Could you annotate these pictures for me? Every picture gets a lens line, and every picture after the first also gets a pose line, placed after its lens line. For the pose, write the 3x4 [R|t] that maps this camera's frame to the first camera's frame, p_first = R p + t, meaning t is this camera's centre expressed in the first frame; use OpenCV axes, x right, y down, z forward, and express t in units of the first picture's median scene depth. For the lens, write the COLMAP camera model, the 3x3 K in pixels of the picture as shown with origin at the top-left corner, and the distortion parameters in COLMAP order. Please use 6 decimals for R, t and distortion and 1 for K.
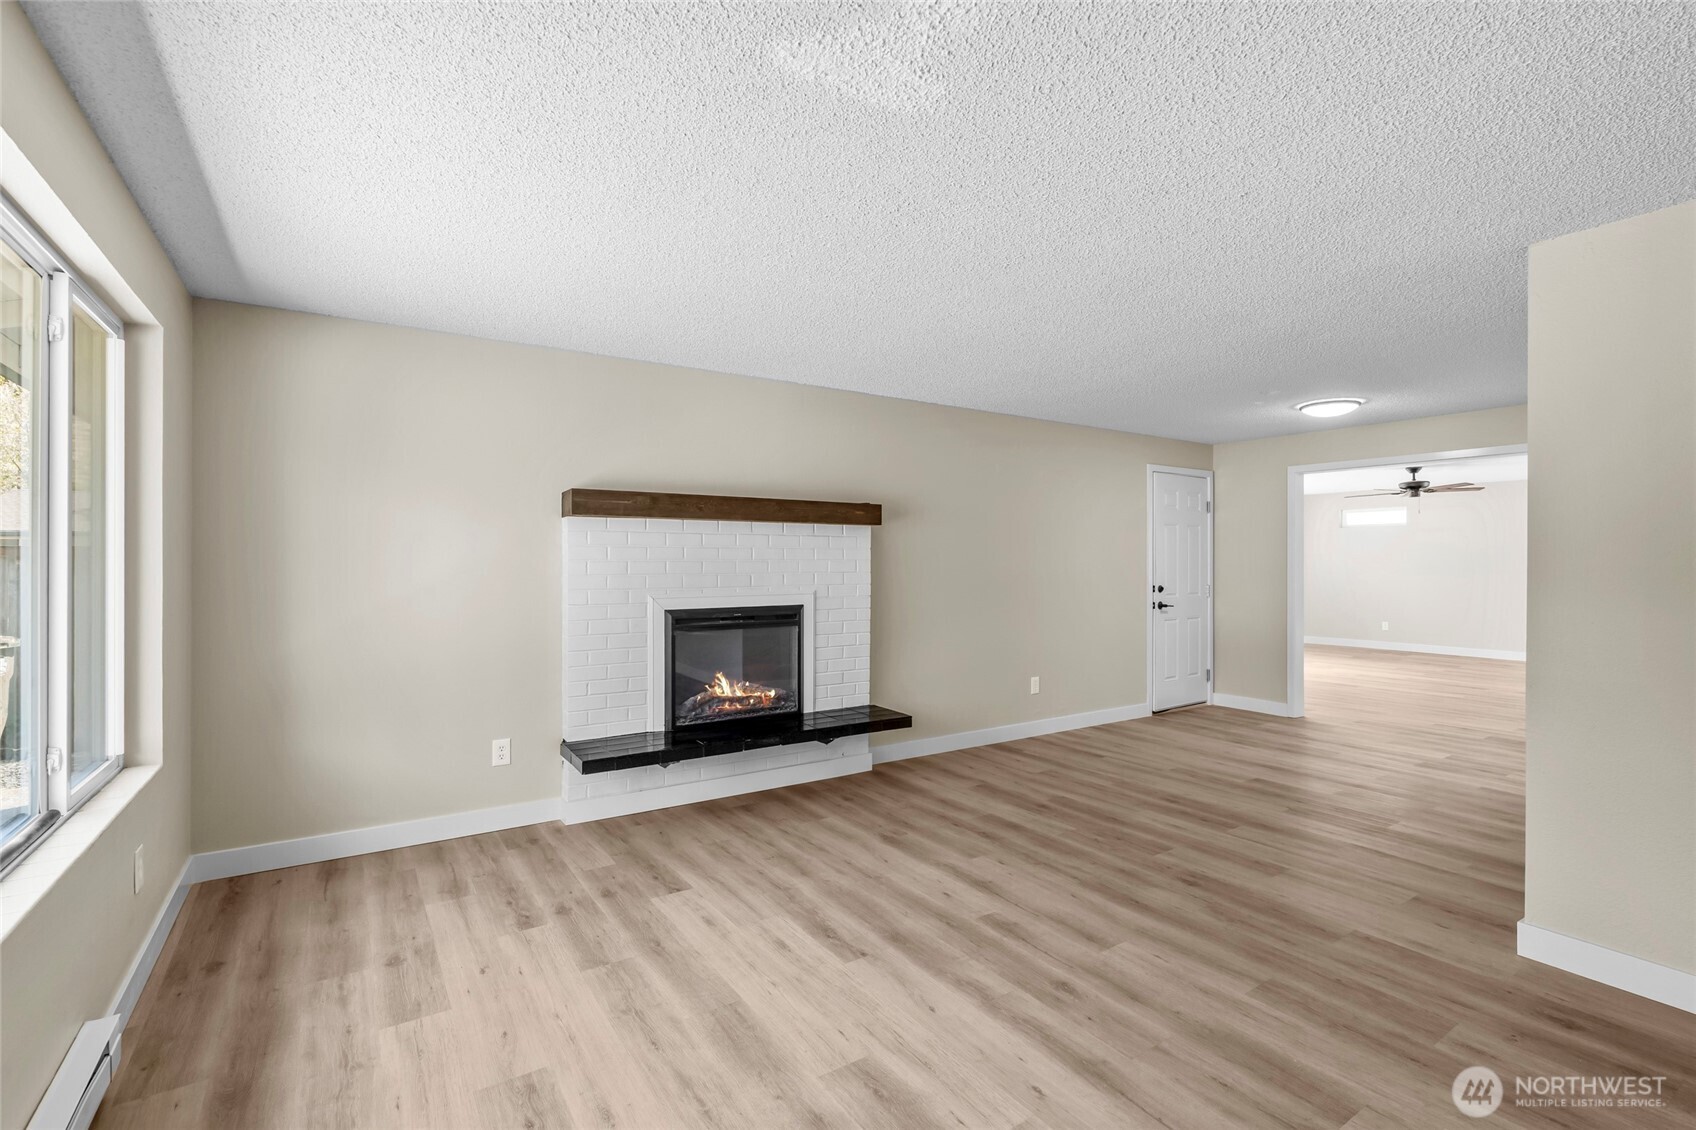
lens RADIAL K [[778.1, 0, 873.5], [0, 778.1, 561.6], [0, 0, 1]] dist [-0.002555, 0.000897]
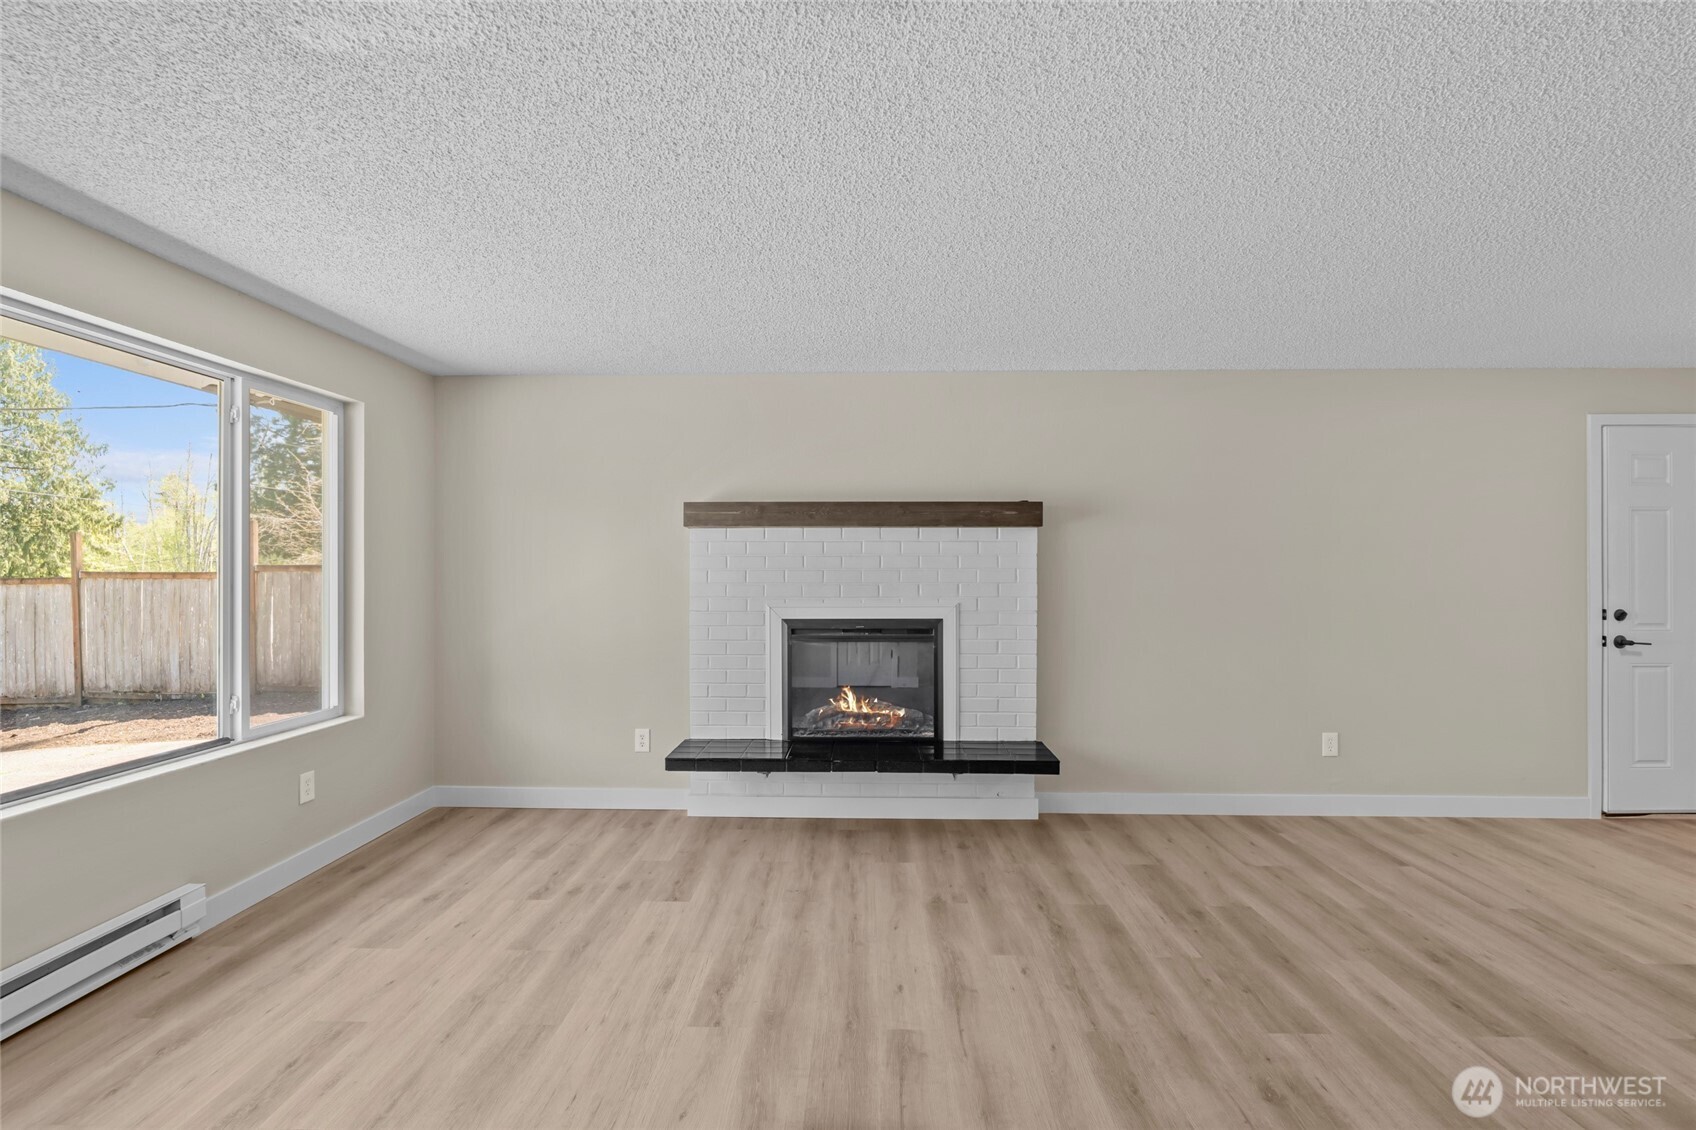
lens RADIAL K [[778.1, 0, 857.5], [0, 778.1, 568.2], [0, 0, 1]] dist [-0.002555, 0.000897]
pose [[0.811236, -0.001806, -0.584715, 0.420680], [0.000092, 0.999996, -0.002962, 0.000074], [0.584718, 0.002349, 0.811233, 0.262691]]
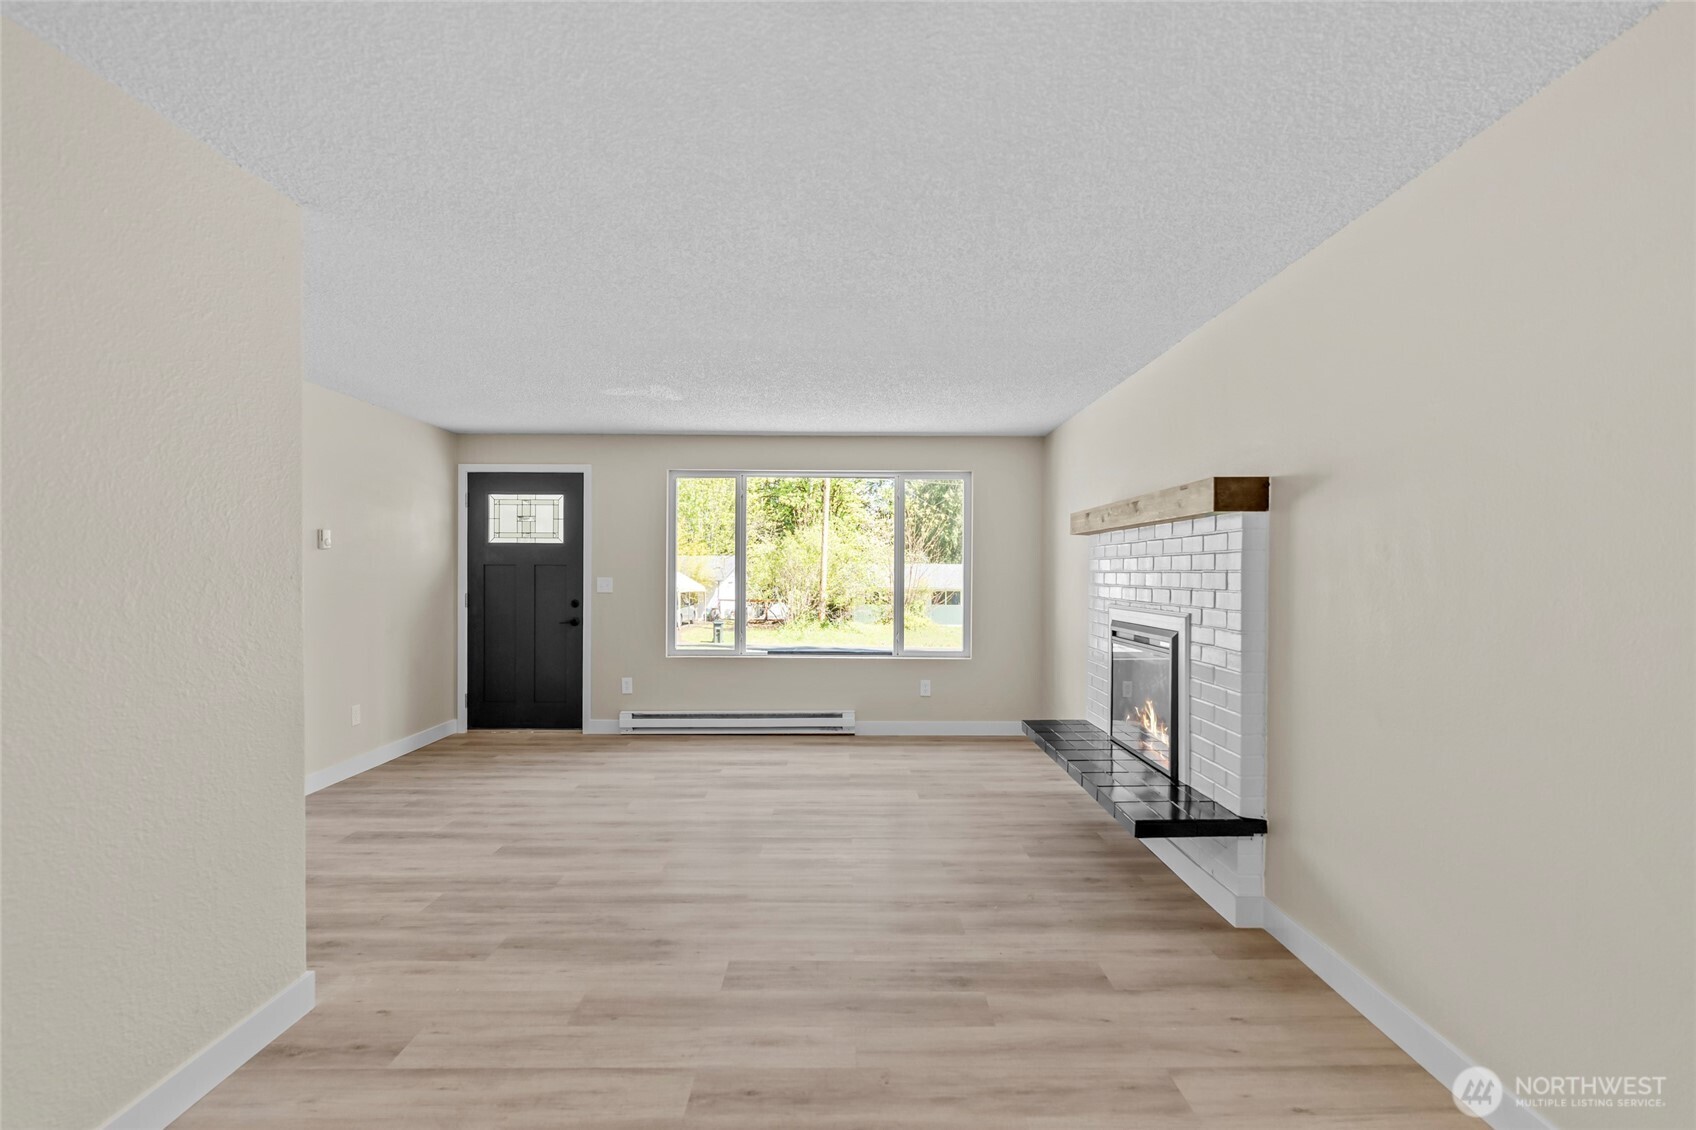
lens RADIAL K [[778.1, 0, 840.7], [0, 778.1, 568.4], [0, 0, 1]] dist [-0.002555, 0.000897]
pose [[-0.586455, -0.007233, -0.809949, 0.836704], [-0.006403, 0.999970, -0.004295, -0.002336], [0.809956, 0.002667, -0.586484, 1.402954]]
